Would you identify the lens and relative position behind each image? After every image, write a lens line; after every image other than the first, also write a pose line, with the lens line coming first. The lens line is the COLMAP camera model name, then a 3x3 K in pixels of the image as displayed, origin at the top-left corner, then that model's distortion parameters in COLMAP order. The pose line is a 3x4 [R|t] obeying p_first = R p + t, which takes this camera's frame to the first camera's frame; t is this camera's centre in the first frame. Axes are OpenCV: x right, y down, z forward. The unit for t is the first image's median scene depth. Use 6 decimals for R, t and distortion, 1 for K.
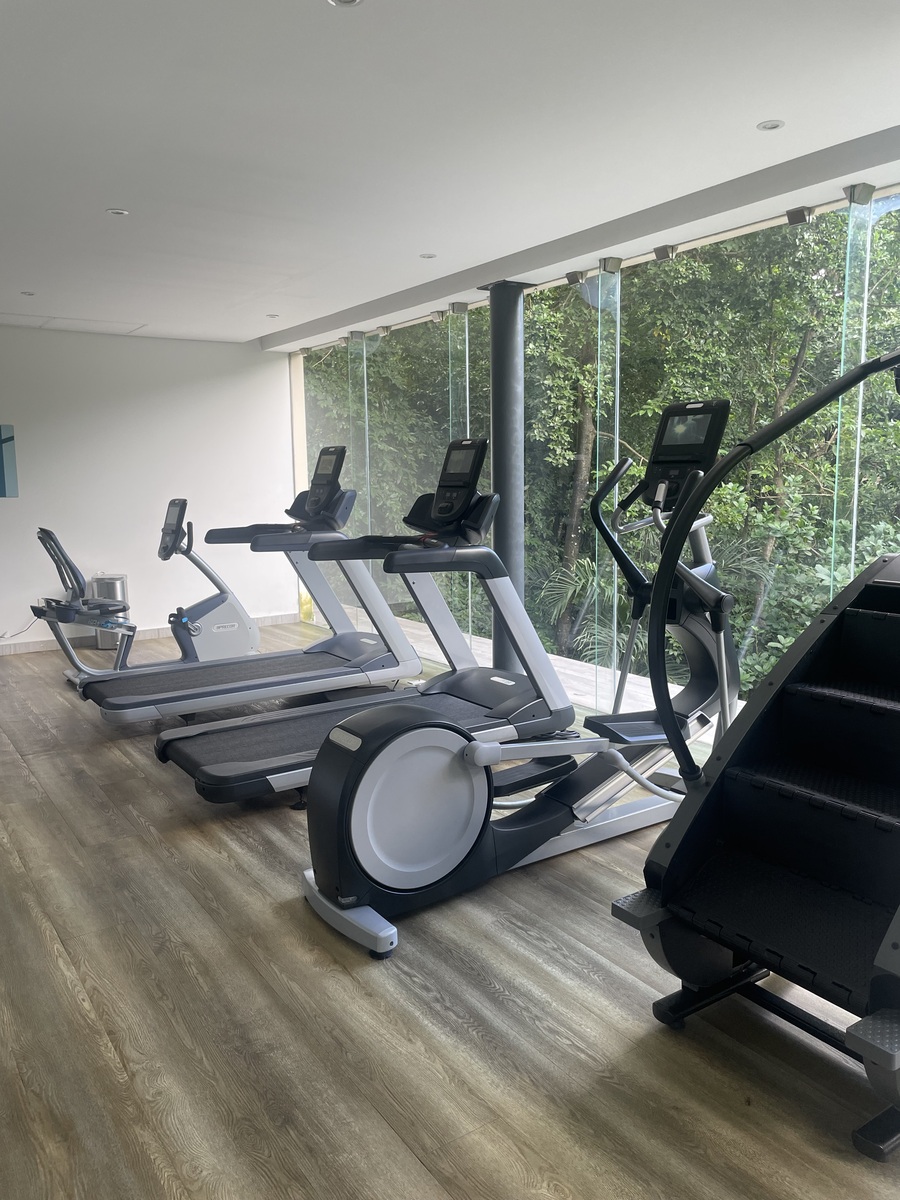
lens RADIAL K [[909.8, 0, 451.0], [0, 909.8, 601.6], [0, 0, 1]] dist [-0.000707, -0.000651]
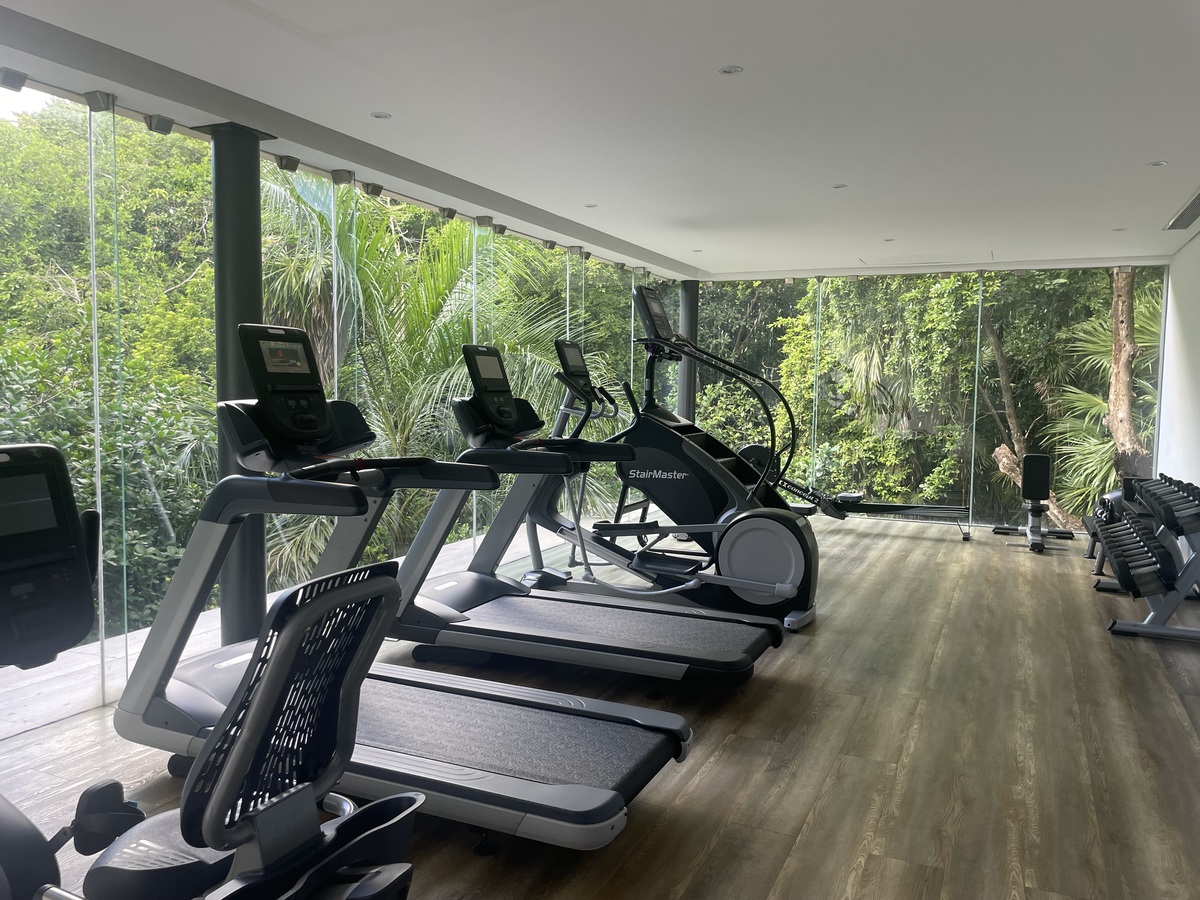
lens RADIAL K [[909.8, 0, 600.7], [0, 909.8, 448.4], [0, 0, 1]] dist [-0.000707, -0.000651]
pose [[-0.514501, -0.042665, 0.856428, -1.337072], [0.140734, 0.981017, 0.133418, -0.271070], [-0.845862, 0.189172, -0.498730, 1.993248]]
